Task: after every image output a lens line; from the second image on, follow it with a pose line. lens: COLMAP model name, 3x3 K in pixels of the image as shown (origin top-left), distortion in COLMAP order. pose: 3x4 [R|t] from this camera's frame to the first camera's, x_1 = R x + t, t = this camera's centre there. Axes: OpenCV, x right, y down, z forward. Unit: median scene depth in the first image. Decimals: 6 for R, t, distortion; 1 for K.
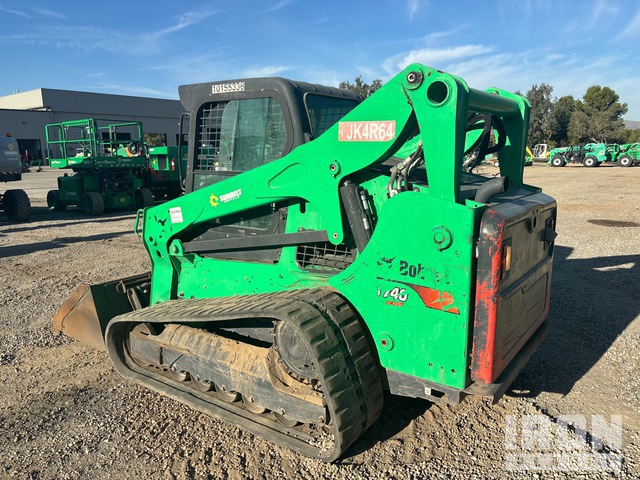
lens RADIAL K [[479.8, 0, 320.9], [0, 479.8, 239.9], [0, 0, 1]] dist [0.011165, 0.001355]
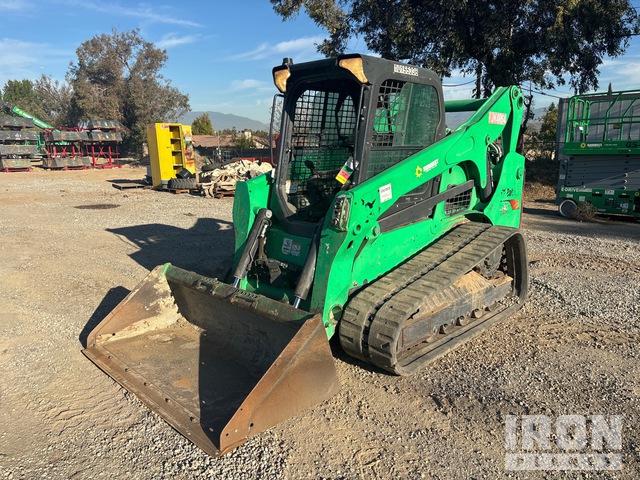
lens RADIAL K [[479.8, 0, 320.2], [0, 479.8, 240.8], [0, 0, 1]] dist [0.011165, 0.001355]
pose [[0.168278, -0.192912, 0.966679, -1.328912], [0.182350, 0.969830, 0.161798, -0.144612], [-0.968726, 0.149047, 0.198379, 0.994400]]
